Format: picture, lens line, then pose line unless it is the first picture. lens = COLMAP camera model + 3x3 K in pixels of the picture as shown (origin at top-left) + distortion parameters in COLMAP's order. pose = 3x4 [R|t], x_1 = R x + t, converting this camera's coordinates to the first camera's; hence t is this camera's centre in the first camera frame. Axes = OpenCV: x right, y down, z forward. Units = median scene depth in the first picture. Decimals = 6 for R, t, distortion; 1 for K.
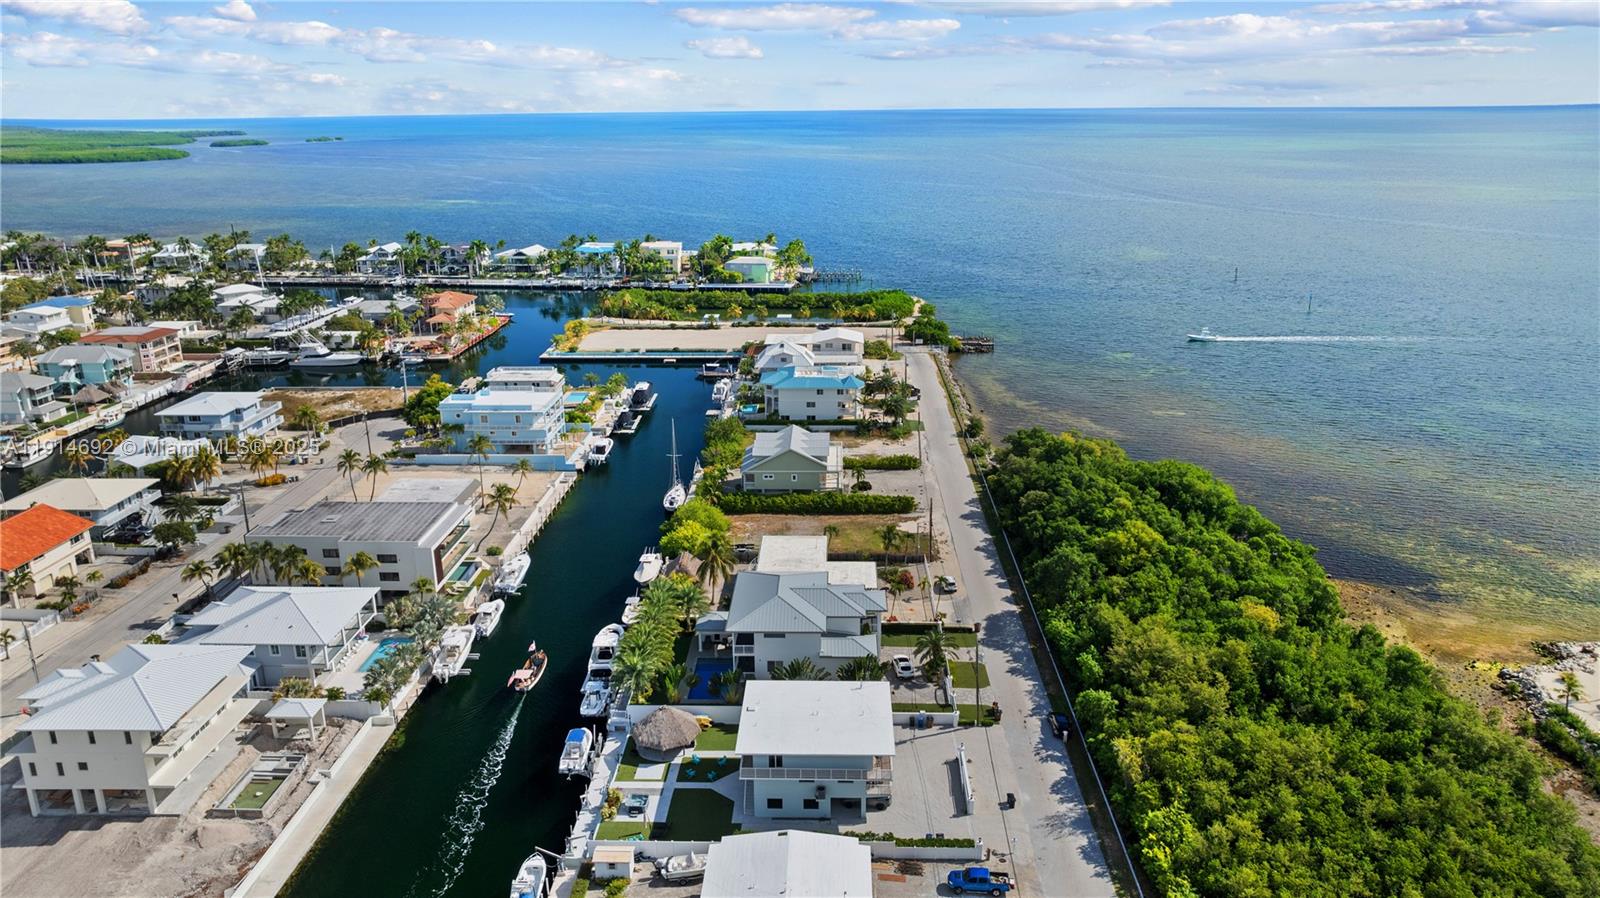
lens RADIAL K [[1116.6, 0, 800.0], [0, 1116.6, 449.0], [0, 0, 1]] dist [-0.003141, -0.002400]
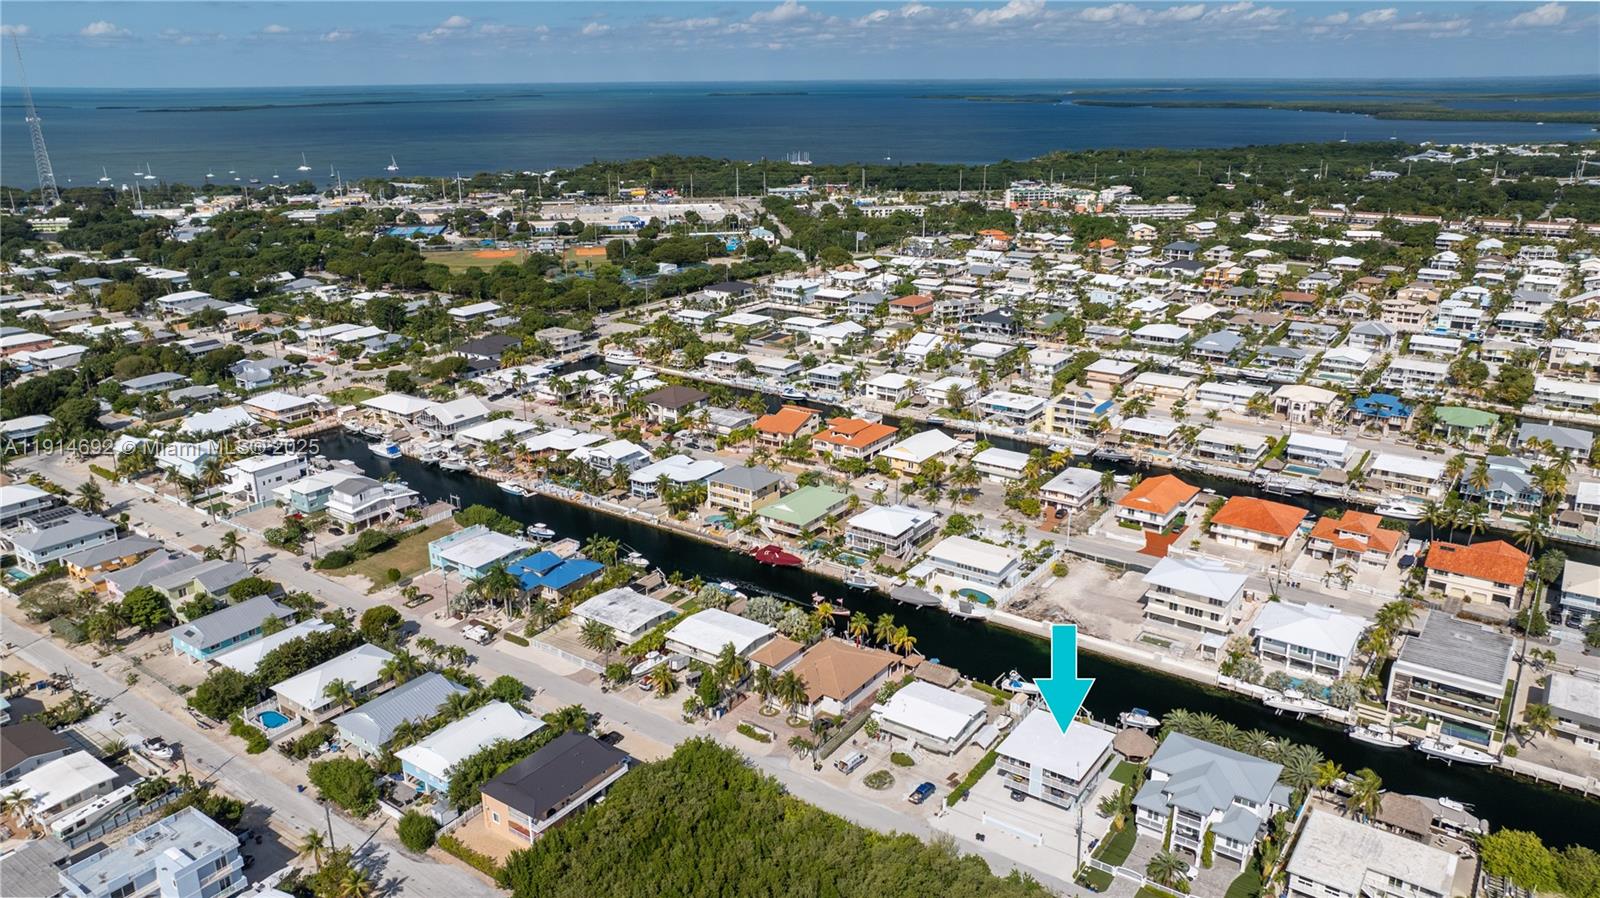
lens RADIAL K [[1146.1, 0, 800.0], [0, 1146.1, 449.0], [0, 0, 1]] dist [0.026952, 0.000214]
pose [[-0.541924, 0.276161, -0.793759, 0.755954], [-0.239500, 0.854562, 0.460830, -0.424201], [0.805580, 0.439840, -0.396967, 0.639576]]
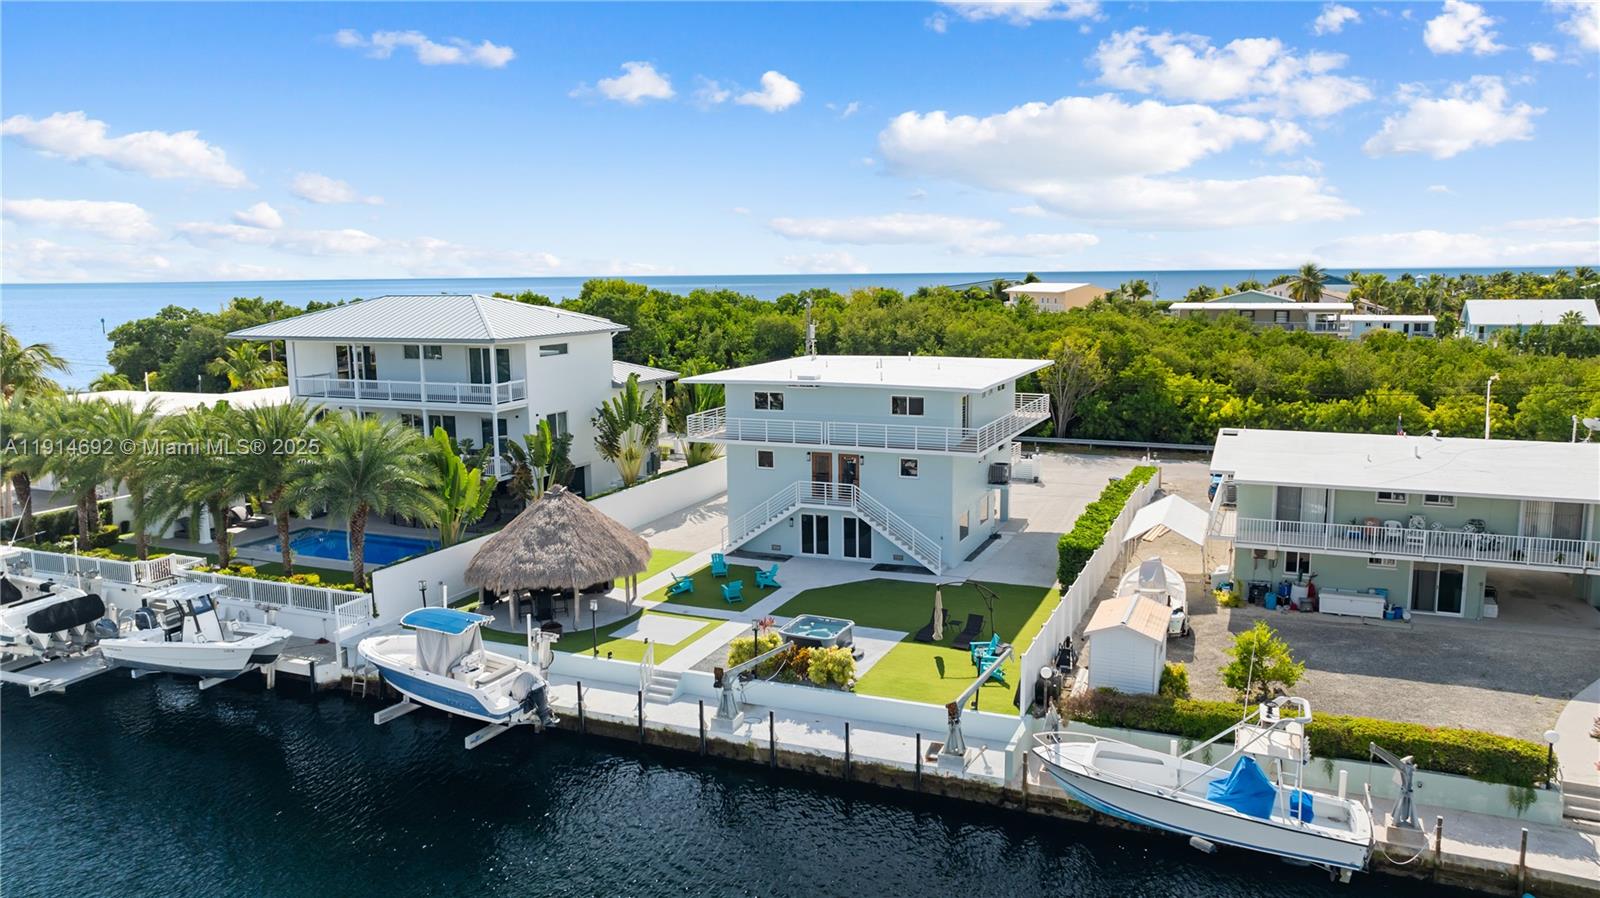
lens RADIAL K [[1134.6, 0, 800.0], [0, 1134.6, 449.0], [0, 0, 1]] dist [-0.007464, -0.003998]
pose [[0.363778, -0.138033, 0.921202, -0.247398], [0.278414, 0.959863, 0.033881, 0.131776], [-0.888905, 0.244151, 0.387607, 0.454217]]
